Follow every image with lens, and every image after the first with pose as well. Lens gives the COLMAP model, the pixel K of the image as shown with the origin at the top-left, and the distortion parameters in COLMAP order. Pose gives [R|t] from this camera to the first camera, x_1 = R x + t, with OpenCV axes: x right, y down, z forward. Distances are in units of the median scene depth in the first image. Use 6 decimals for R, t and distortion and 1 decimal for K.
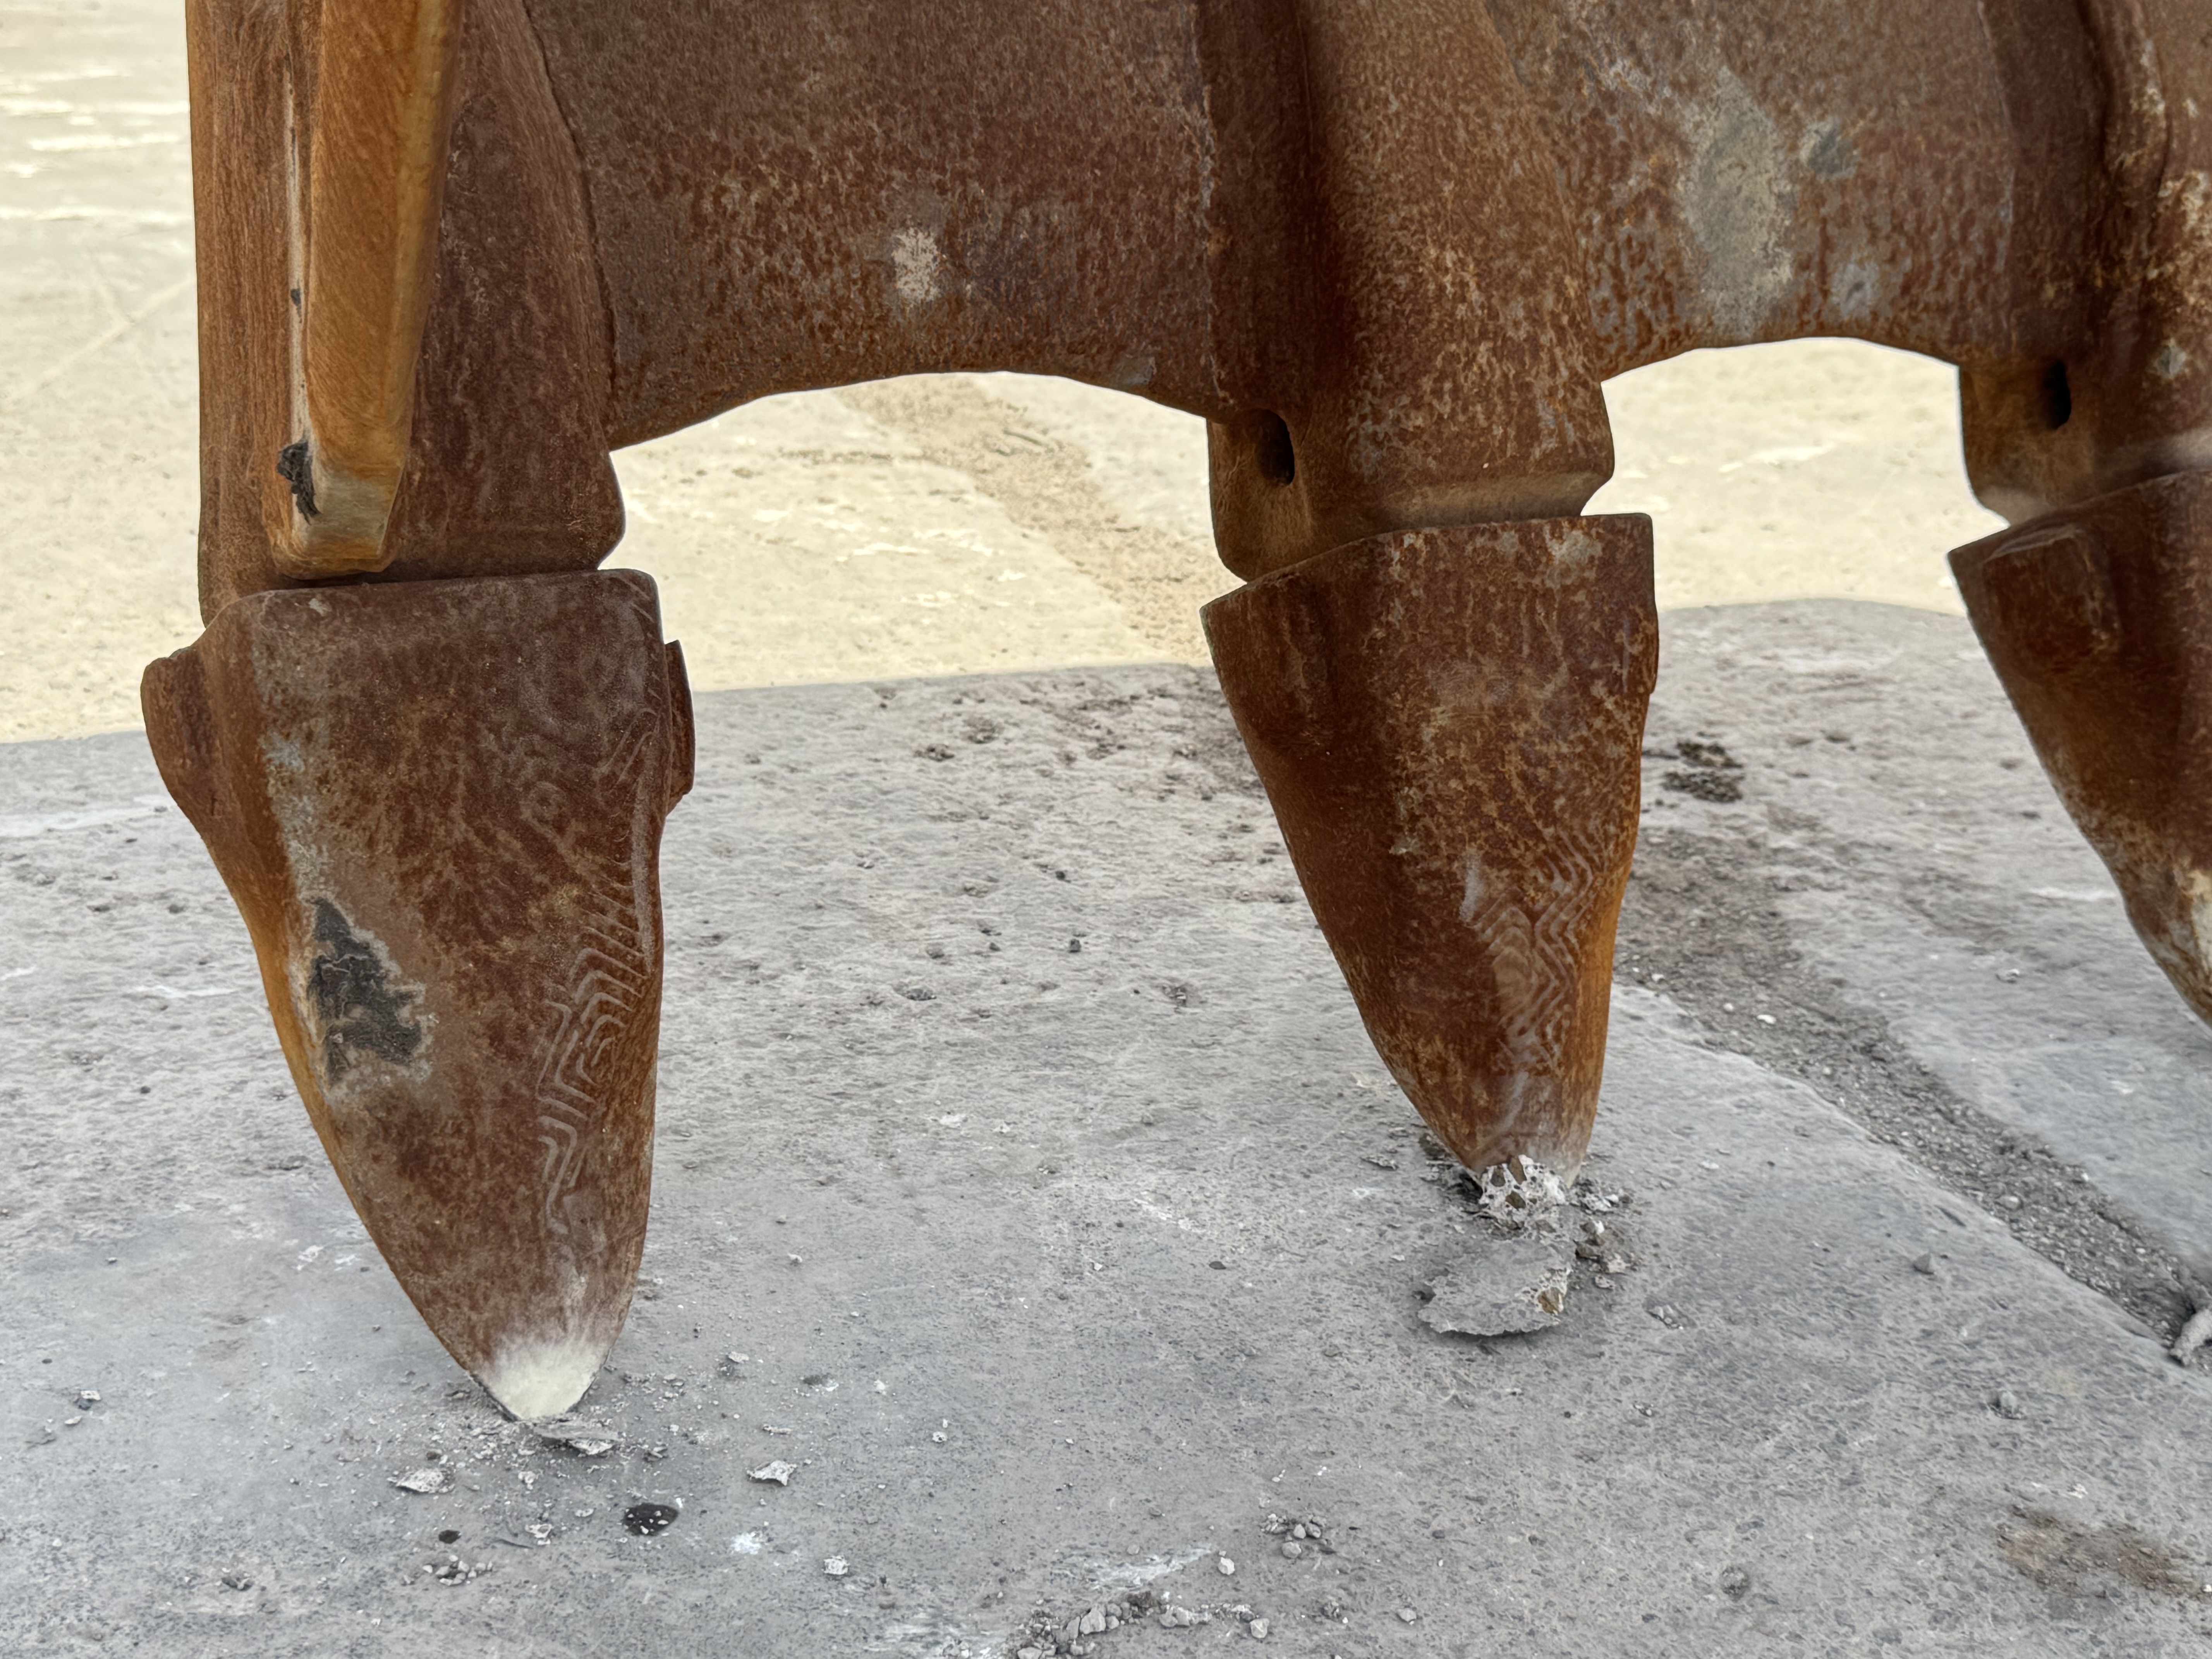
lens RADIAL K [[2813.6, 0, 1092.8], [0, 2813.6, 864.2], [0, 0, 1]] dist [0.203357, -0.514552]
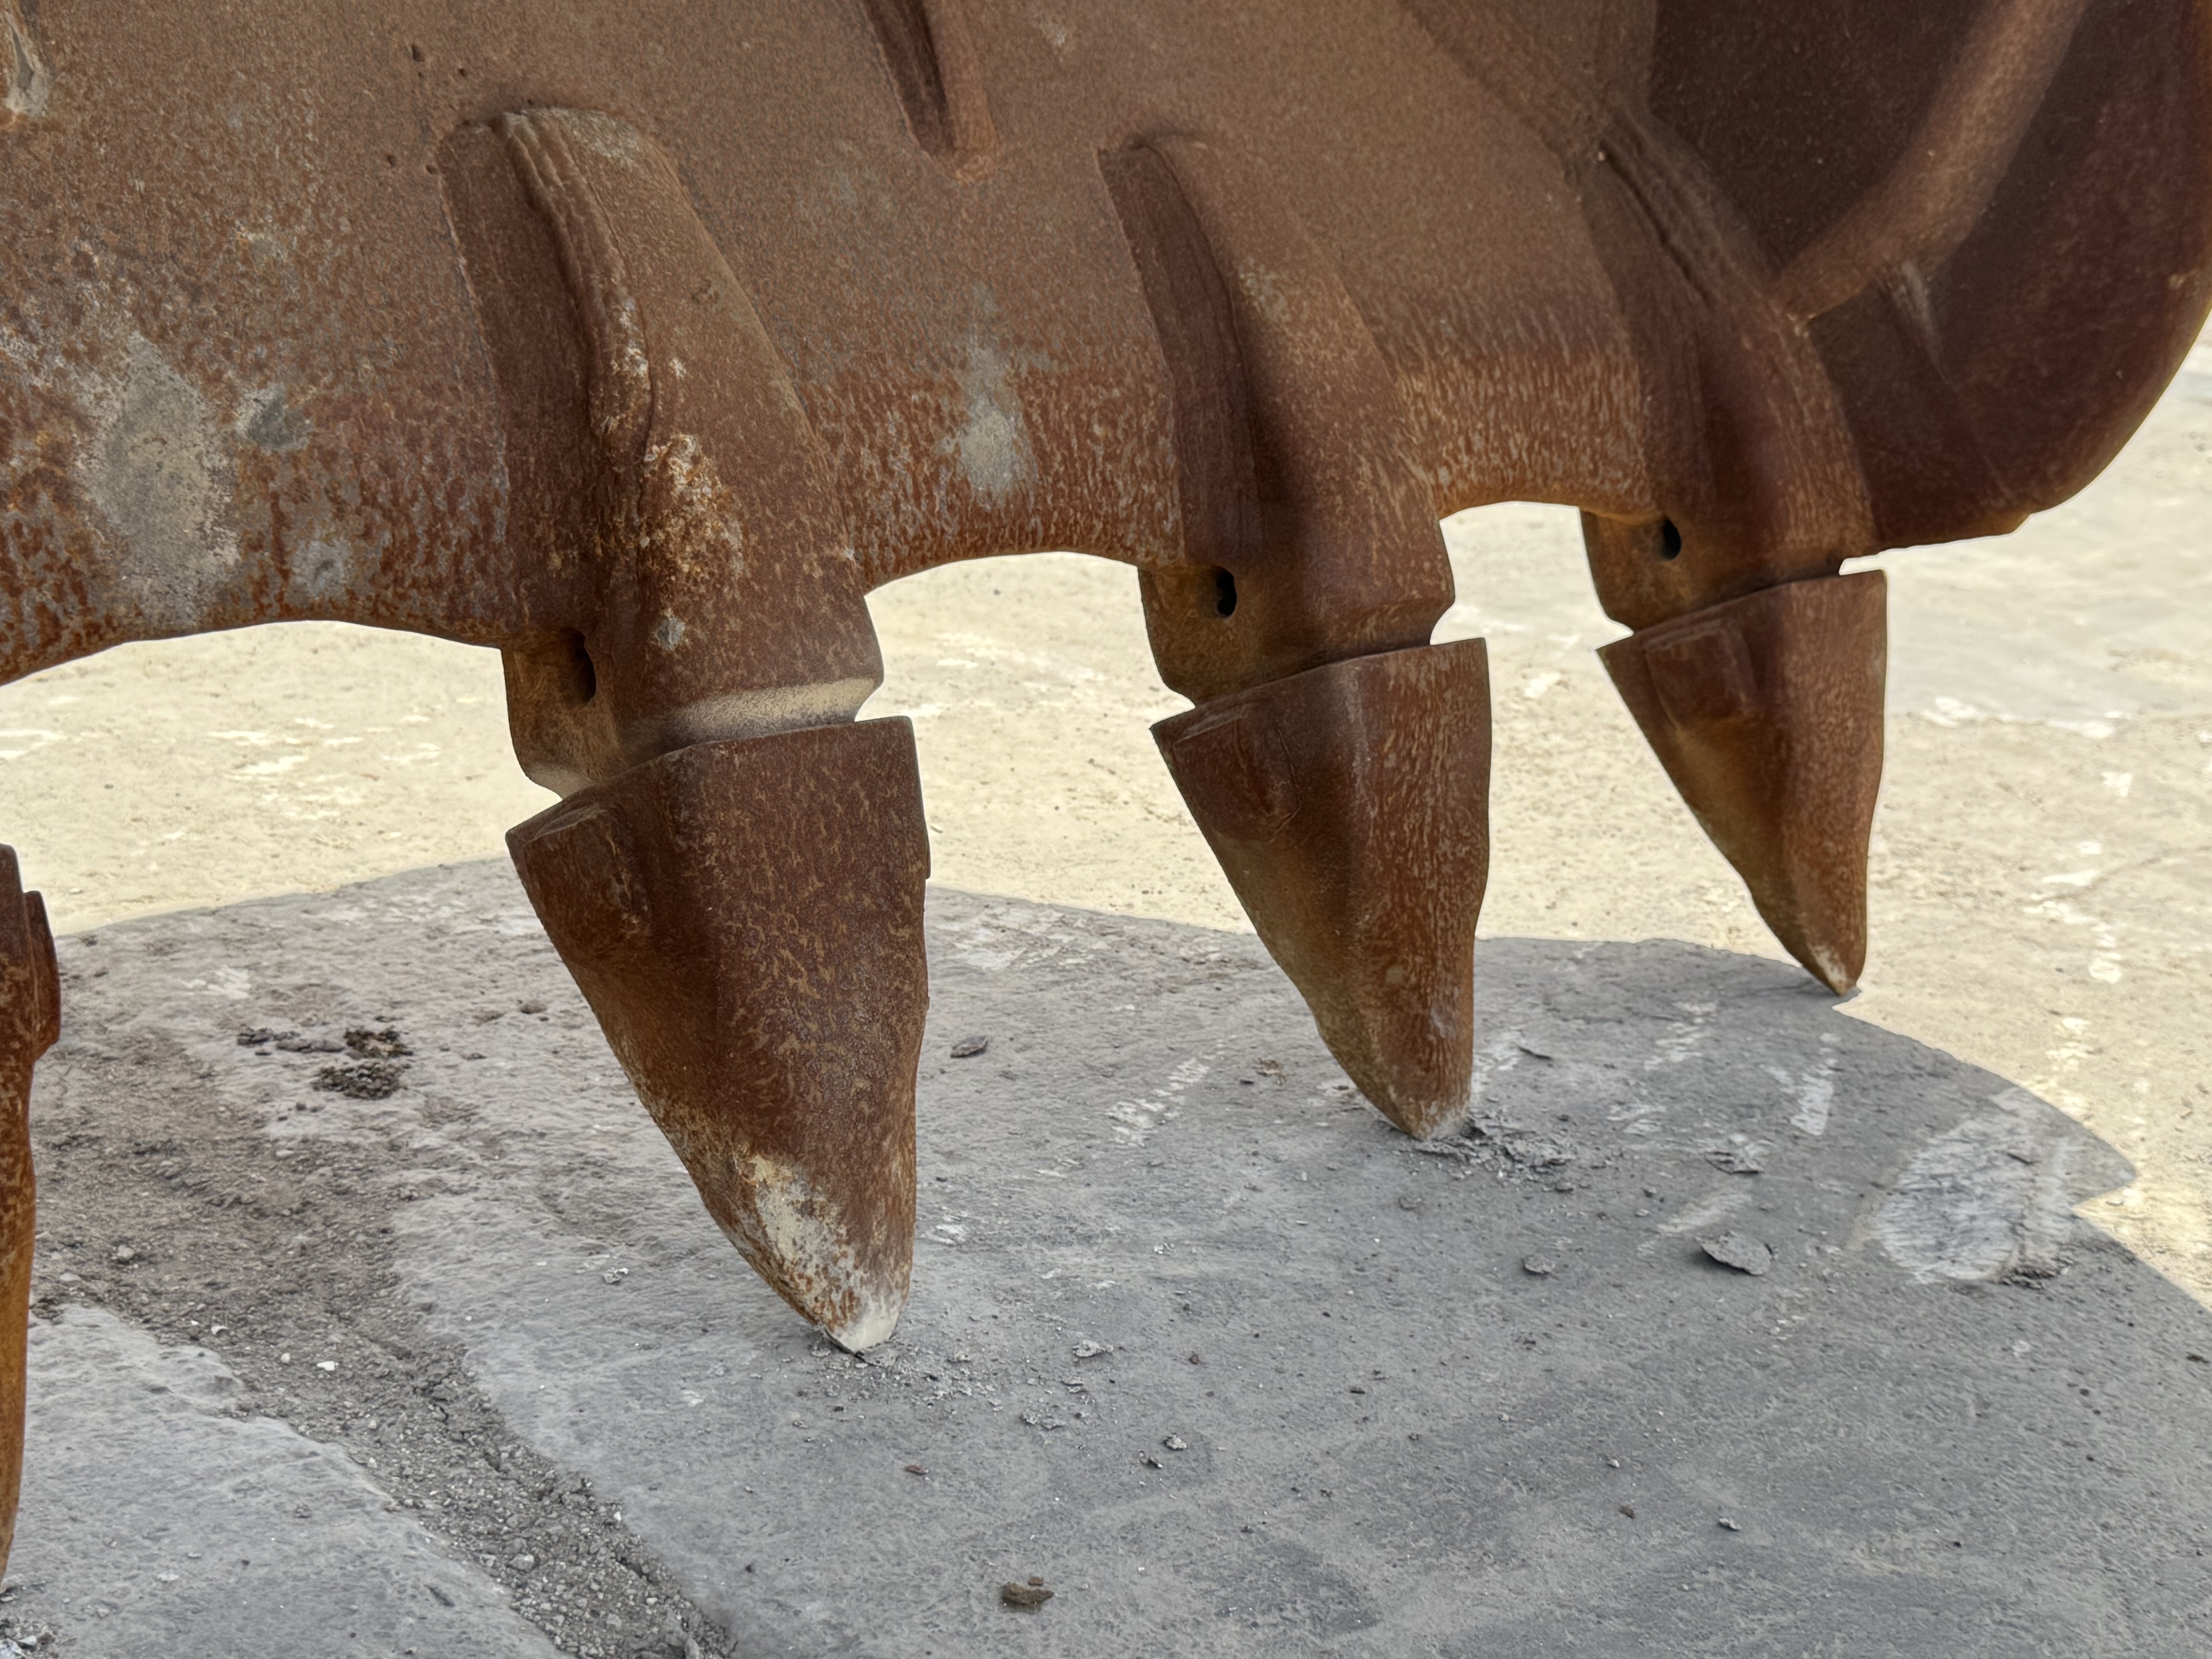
lens RADIAL K [[2813.6, 0, 1092.8], [0, 2813.6, 864.2], [0, 0, 1]] dist [0.203357, -0.514552]
pose [[0.955782, -0.075306, 0.284272, 0.233286], [0.092838, 0.994490, -0.048694, -0.038365], [-0.279039, 0.072932, 0.957506, 0.059518]]
